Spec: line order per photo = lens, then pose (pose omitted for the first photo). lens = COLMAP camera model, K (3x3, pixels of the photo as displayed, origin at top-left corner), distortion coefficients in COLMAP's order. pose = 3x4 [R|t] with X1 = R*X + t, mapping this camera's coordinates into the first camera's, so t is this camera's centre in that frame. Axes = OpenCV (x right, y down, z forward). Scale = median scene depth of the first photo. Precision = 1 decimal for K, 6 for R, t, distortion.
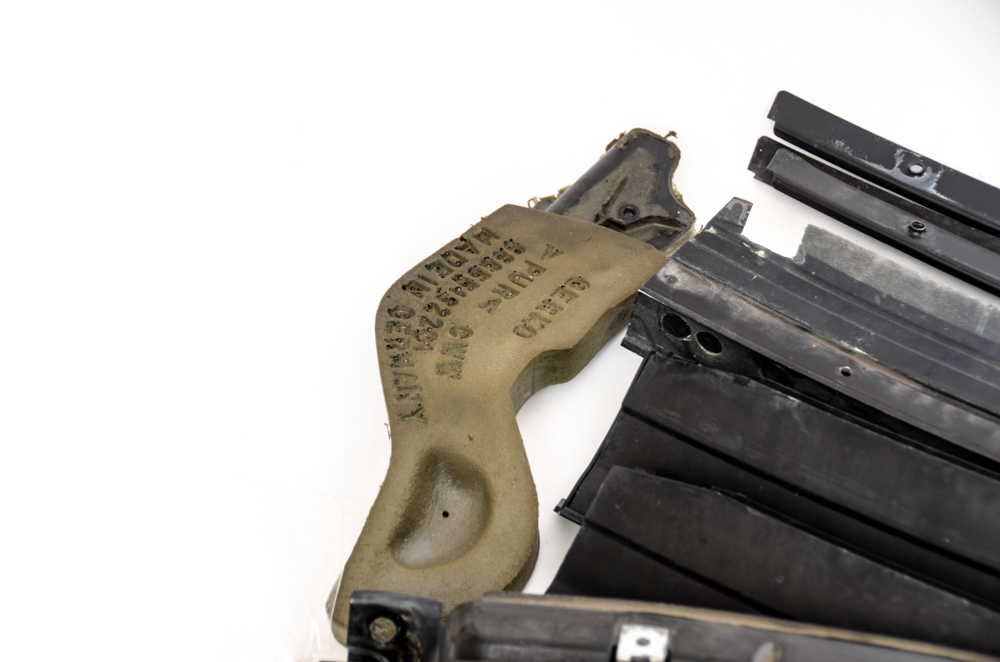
lens RADIAL K [[2678.3, 0, 500.0], [0, 2678.3, 331.0], [0, 0, 1]] dist [0.574112, -0.044066]
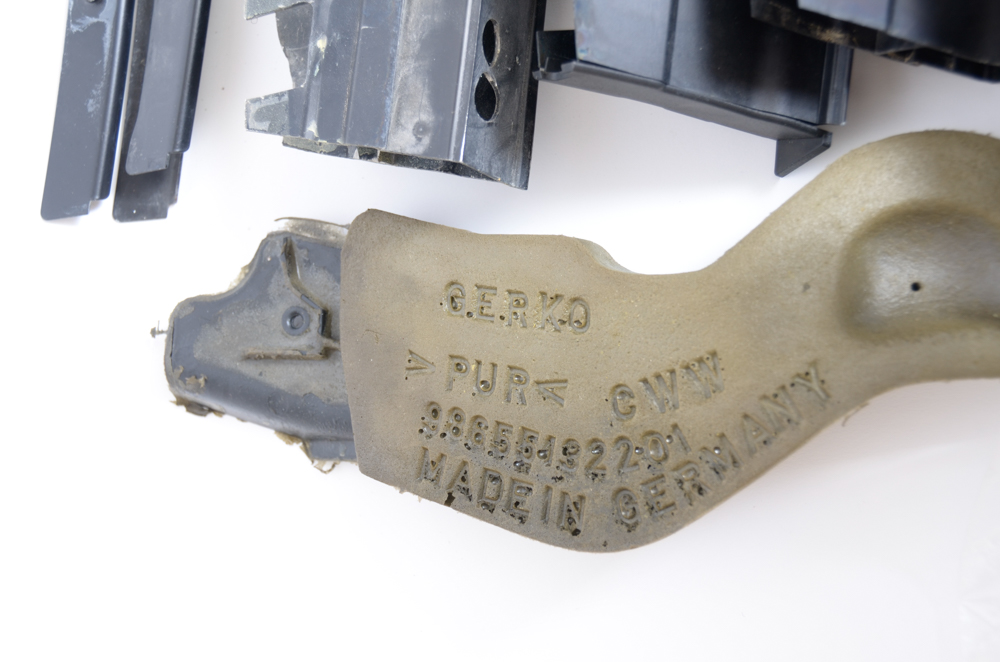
lens RADIAL K [[1454.6, 0, 500.0], [0, 1454.6, 331.0], [0, 0, 1]] dist [0.063477, 0.036990]
pose [[-0.413622, -0.886652, 0.206798, -0.058284], [0.880166, -0.331319, 0.339905, -0.135374], [-0.232861, 0.322608, 0.917442, 0.680836]]
